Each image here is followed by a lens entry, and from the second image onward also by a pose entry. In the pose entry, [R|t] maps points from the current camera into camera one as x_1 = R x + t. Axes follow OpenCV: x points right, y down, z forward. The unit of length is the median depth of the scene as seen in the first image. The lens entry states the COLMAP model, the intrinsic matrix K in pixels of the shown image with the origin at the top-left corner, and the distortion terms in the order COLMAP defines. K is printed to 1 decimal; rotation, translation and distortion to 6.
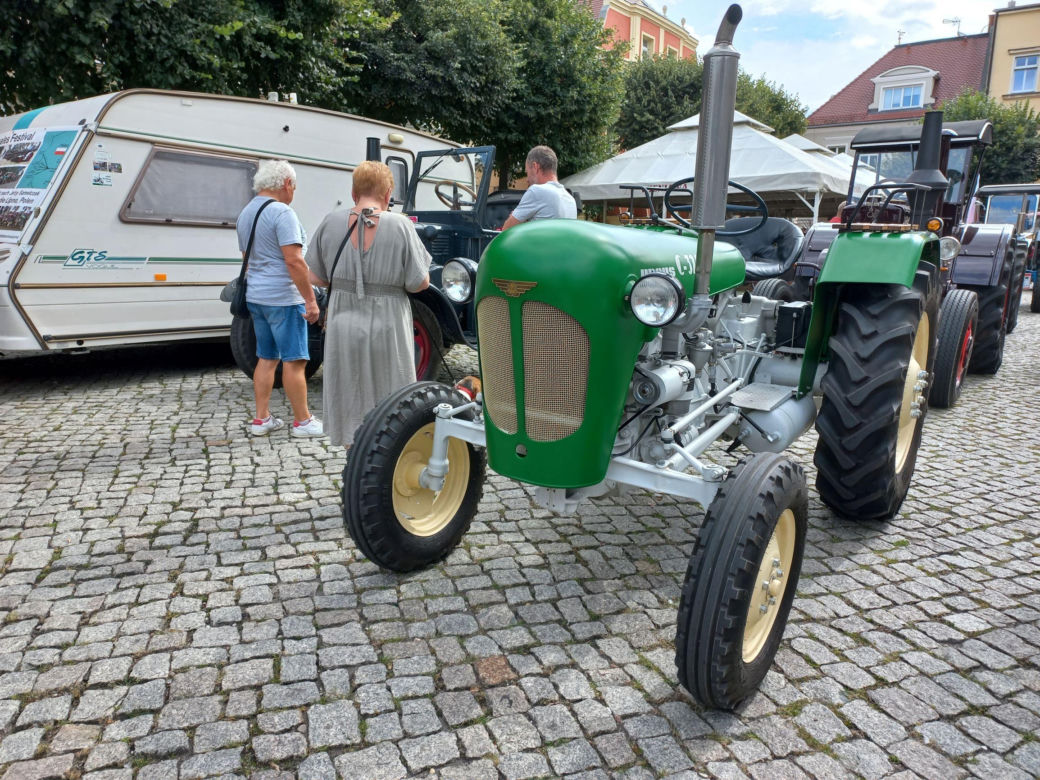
lens RADIAL K [[758.2, 0, 519.1], [0, 758.2, 364.6], [0, 0, 1]] dist [0.030822, 0.008359]
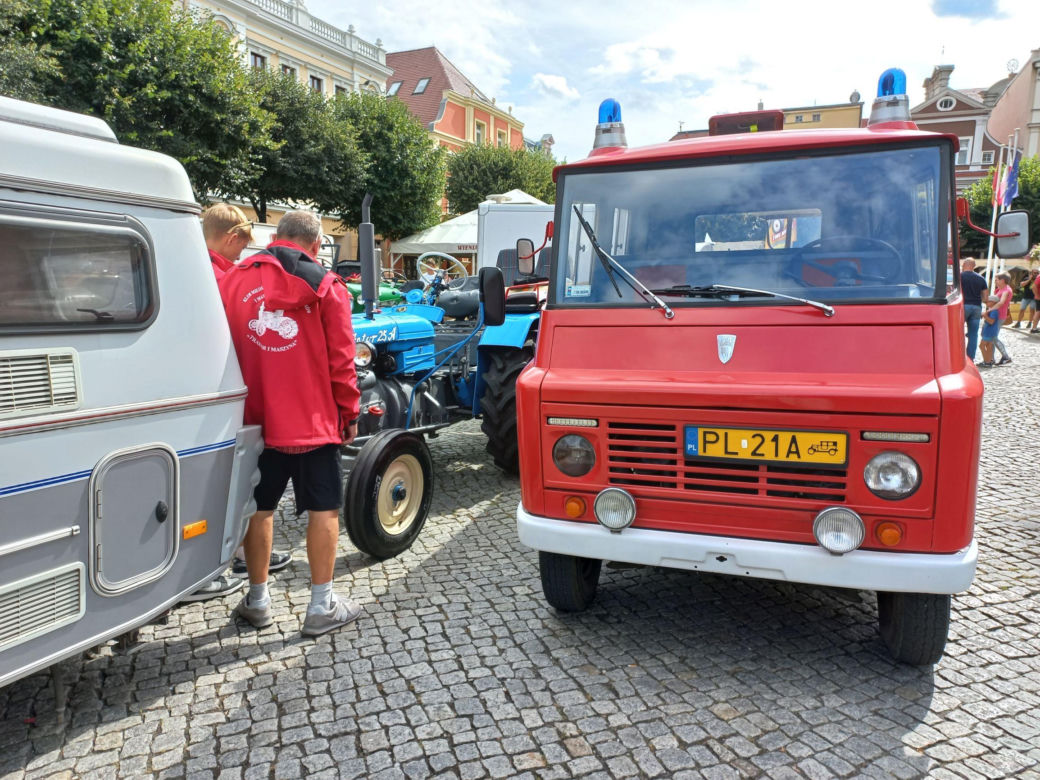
lens RADIAL K [[758.2, 0, 529.2], [0, 758.2, 387.4], [0, 0, 1]] dist [0.030822, 0.008359]
pose [[0.985053, -0.017207, 0.171389, 0.043845], [0.020770, 0.999603, -0.019021, 0.070768], [-0.170994, 0.022296, 0.985020, -0.471803]]
